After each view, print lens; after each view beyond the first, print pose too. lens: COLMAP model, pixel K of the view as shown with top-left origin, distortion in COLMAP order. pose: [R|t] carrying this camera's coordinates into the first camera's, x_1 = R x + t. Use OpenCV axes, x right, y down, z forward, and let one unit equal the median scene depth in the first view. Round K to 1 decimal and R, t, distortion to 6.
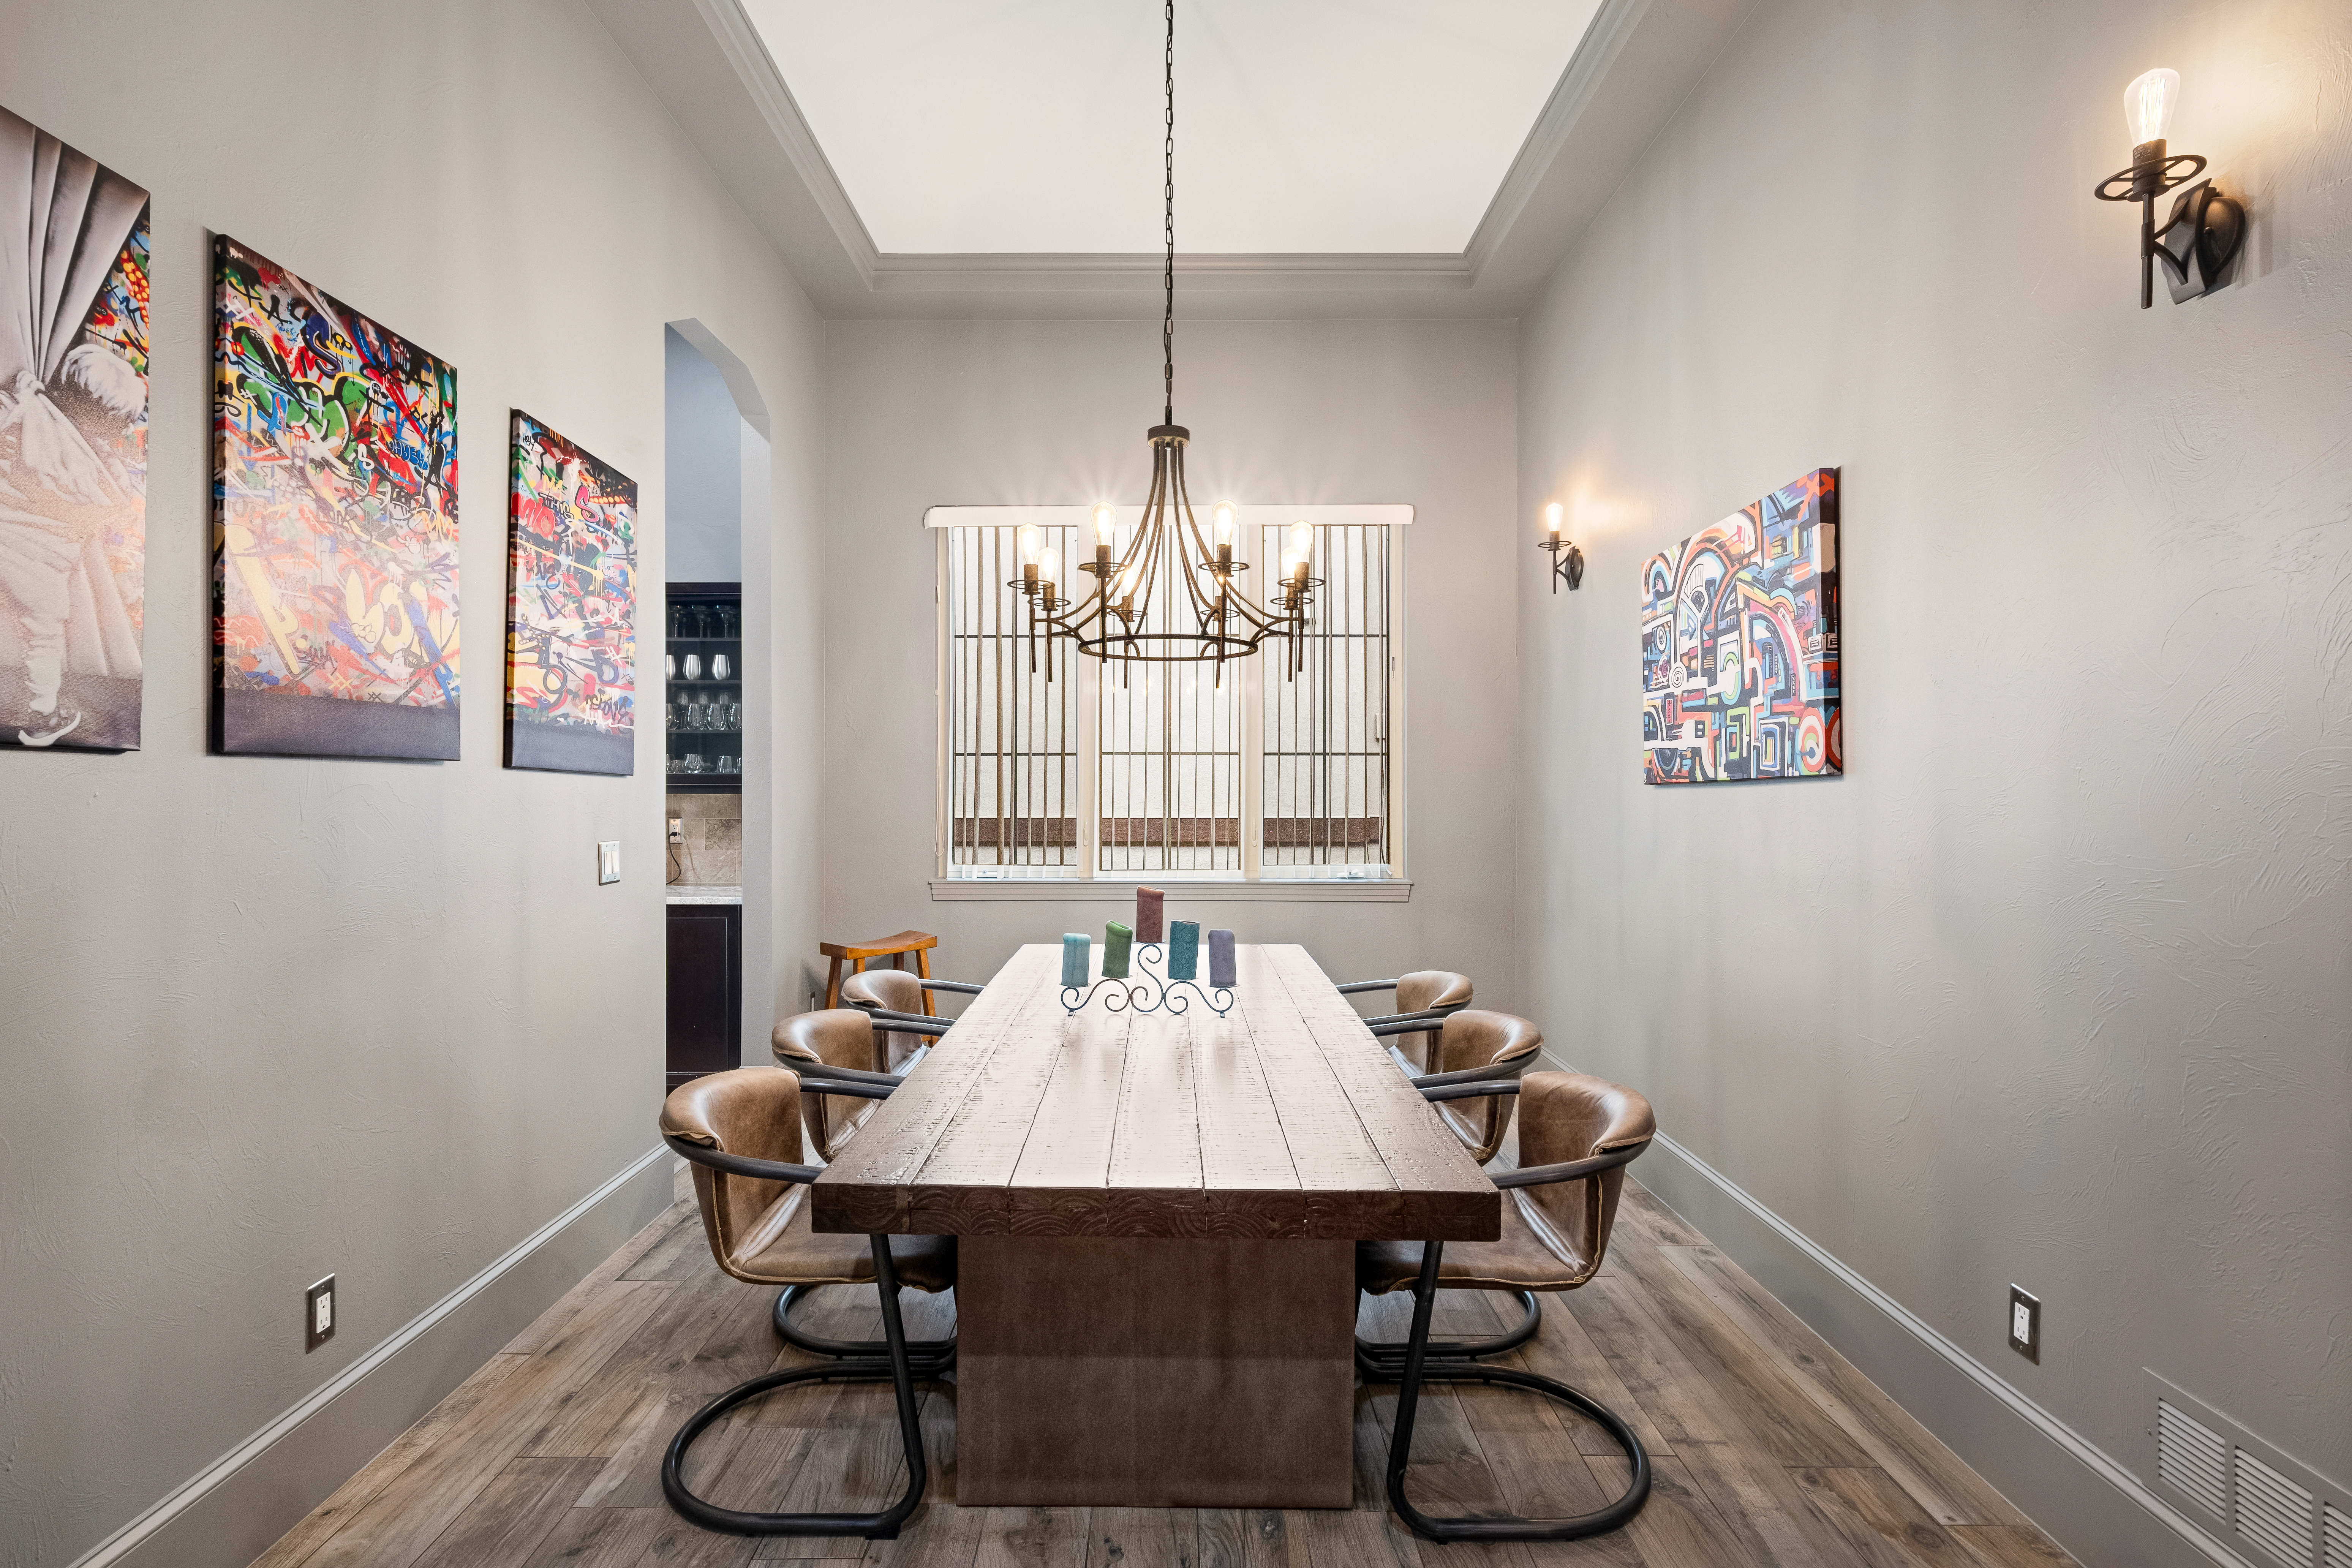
lens RADIAL K [[1108.7, 0, 1176.0], [0, 1108.7, 784.0], [0, 0, 1]] dist [-0.000654, -0.000133]
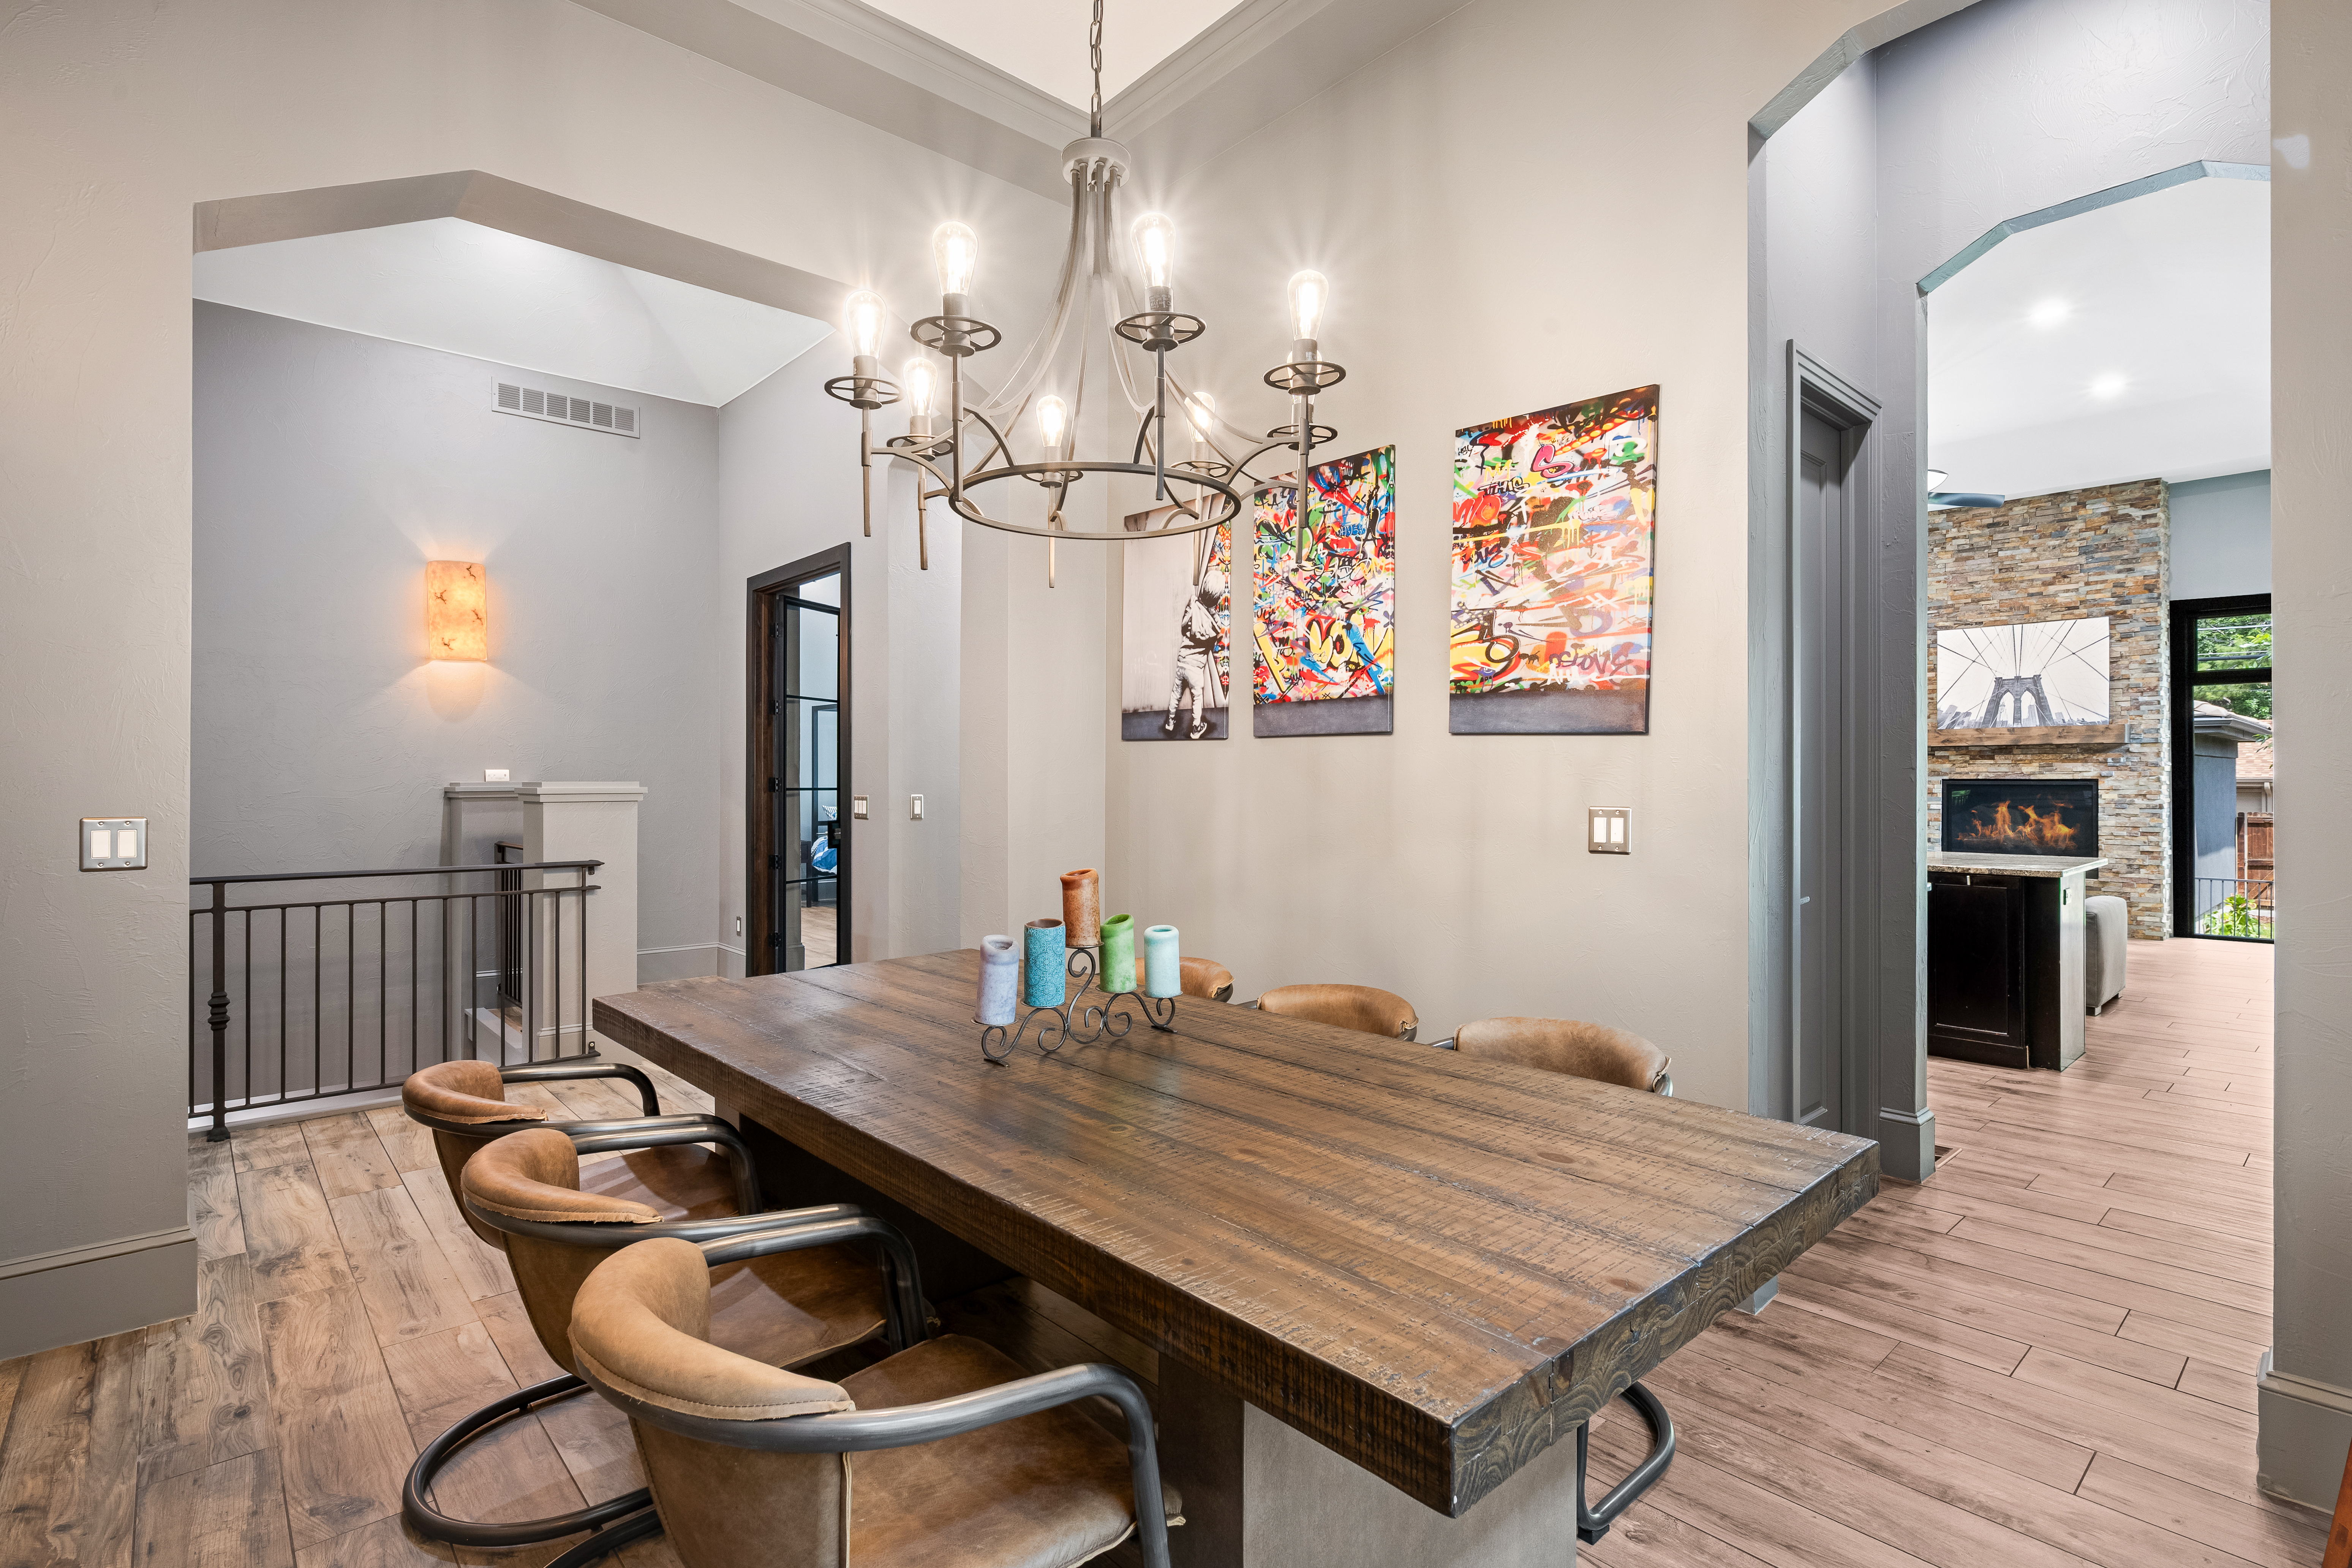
lens RADIAL K [[1123.2, 0, 1171.7], [0, 1123.2, 771.3], [0, 0, 1]] dist [-0.000386, -0.000010]
pose [[-0.754742, -0.003485, -0.656012, 0.471428], [0.000678, 0.999981, -0.006092, 0.037091], [0.656021, -0.005043, -0.754726, 1.904094]]
